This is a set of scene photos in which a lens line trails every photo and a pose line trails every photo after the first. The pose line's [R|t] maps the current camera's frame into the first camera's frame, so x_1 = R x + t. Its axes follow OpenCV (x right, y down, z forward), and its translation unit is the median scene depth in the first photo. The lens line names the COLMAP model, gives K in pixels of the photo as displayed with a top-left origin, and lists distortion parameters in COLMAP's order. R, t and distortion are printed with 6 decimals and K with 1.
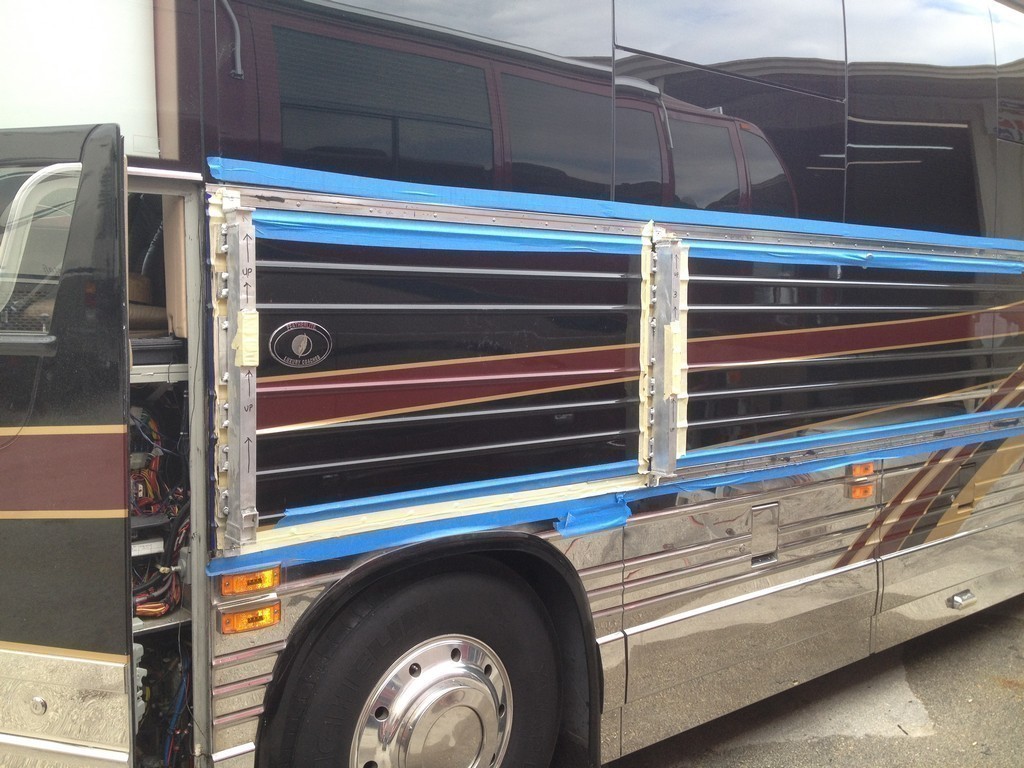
lens RADIAL K [[986.9, 0, 512.0], [0, 986.9, 384.0], [0, 0, 1]] dist [0.135353, -0.304304]
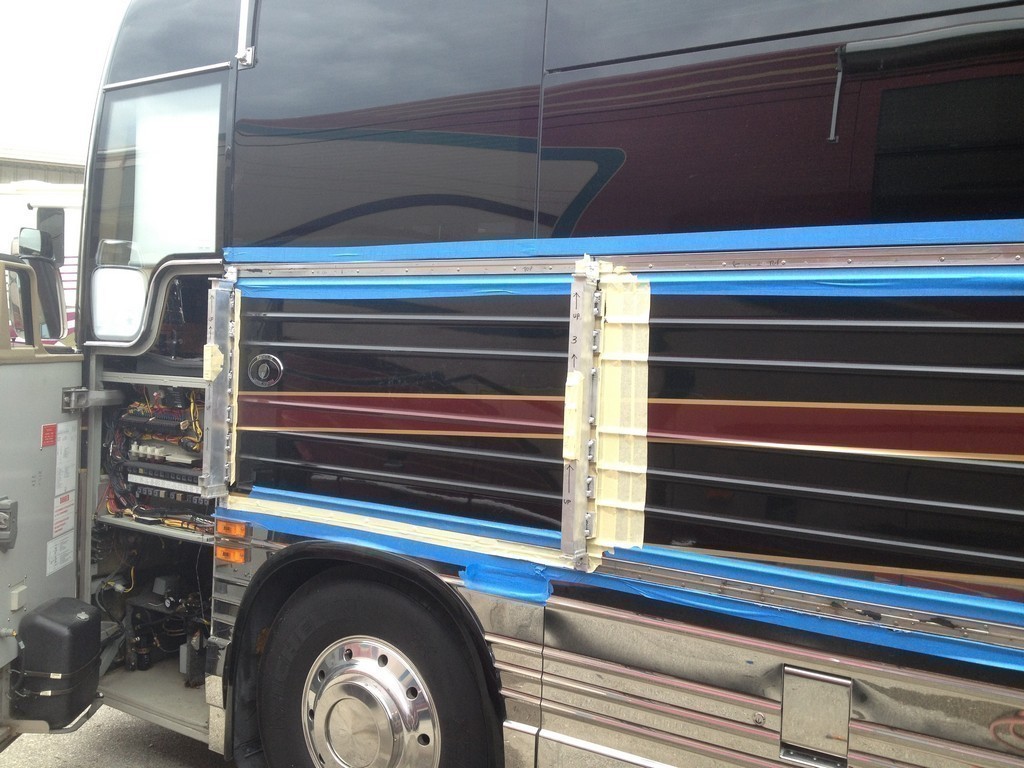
lens RADIAL K [[986.9, 0, 512.0], [0, 986.9, 384.0], [0, 0, 1]] dist [0.135353, -0.304304]
pose [[0.282634, 0.035626, -0.958566, 0.941334], [-0.112804, 0.993611, 0.003668, -0.050057], [0.952572, 0.107093, 0.284847, 0.709363]]
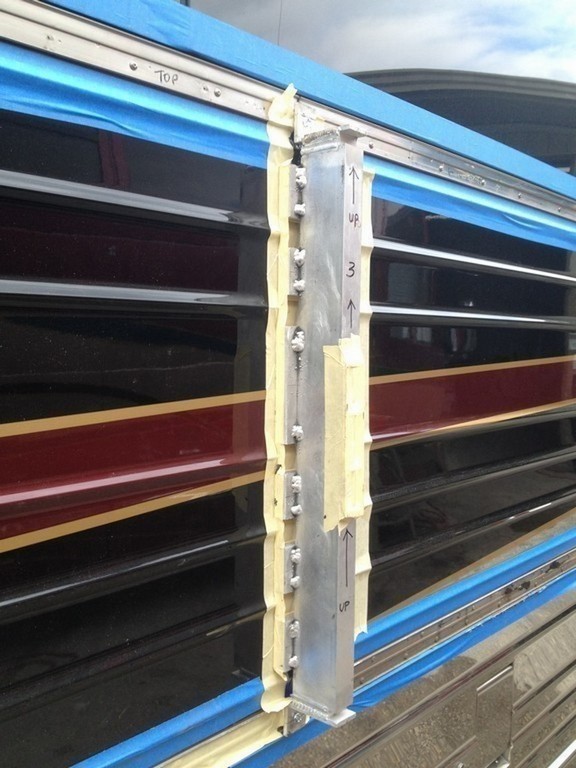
lens RADIAL K [[740.1, 0, 301.3], [0, 740.1, 386.5], [0, 0, 1]] dist [0.135353, -0.304304]
pose [[0.987998, -0.000631, 0.154467, 0.097510], [0.003066, 0.999875, -0.015527, -0.038340], [-0.154438, 0.015814, 0.987876, 0.700812]]
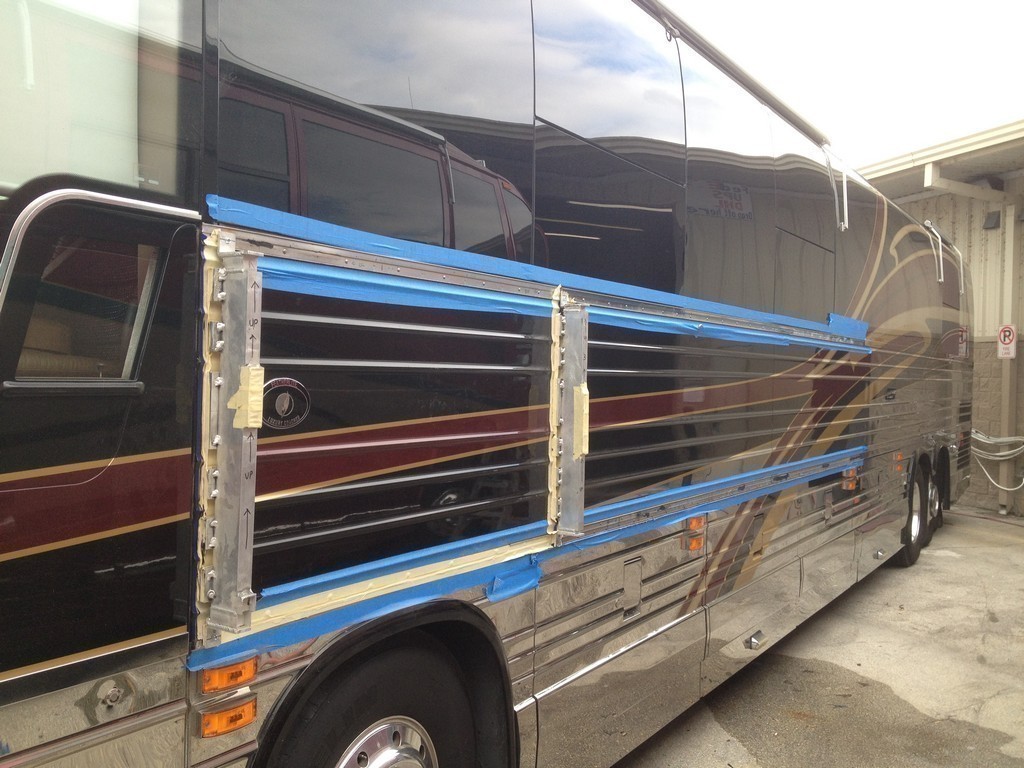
lens RADIAL K [[995.6, 0, 535.9], [0, 995.6, 380.0], [0, 0, 1]] dist [0.136716, -0.315115]
pose [[0.939558, 0.013823, 0.342110, -0.234891], [0.008477, 0.997939, -0.063603, -0.000991], [-0.342284, 0.062659, 0.937505, 0.045828]]
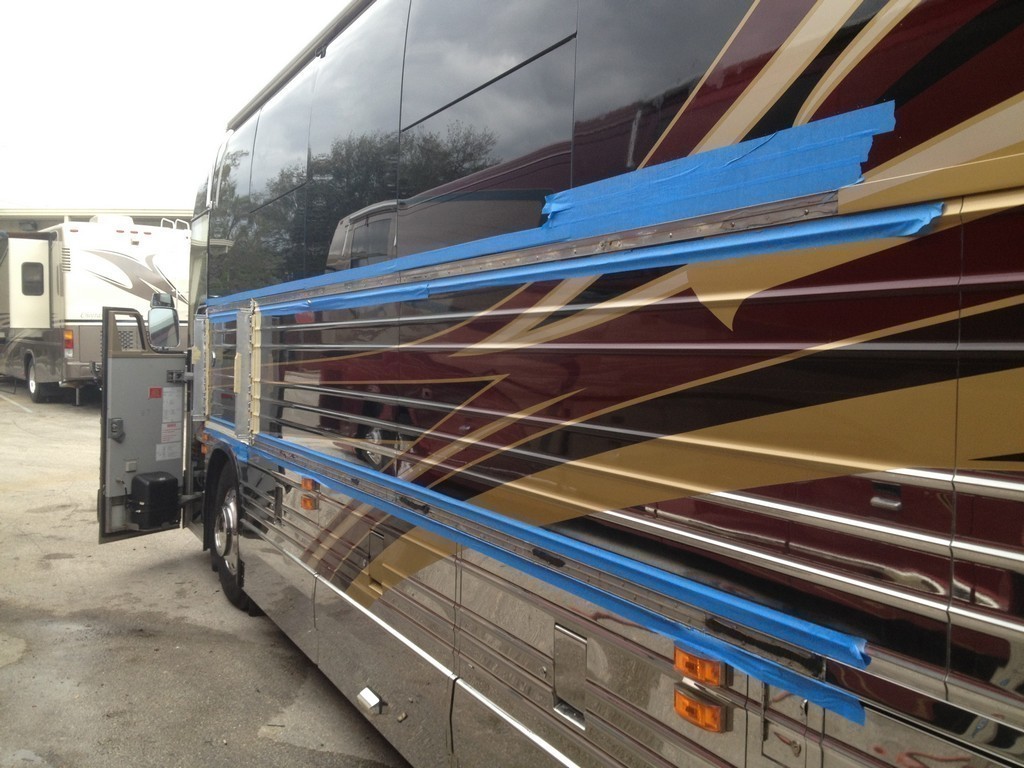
lens RADIAL K [[986.9, 0, 512.0], [0, 986.9, 384.0], [0, 0, 1]] dist [0.135353, -0.304304]
pose [[-0.225358, 0.014133, -0.974173, 1.831082], [-0.103209, 0.993922, 0.038295, -0.127531], [0.968794, 0.109173, -0.222530, 1.897737]]
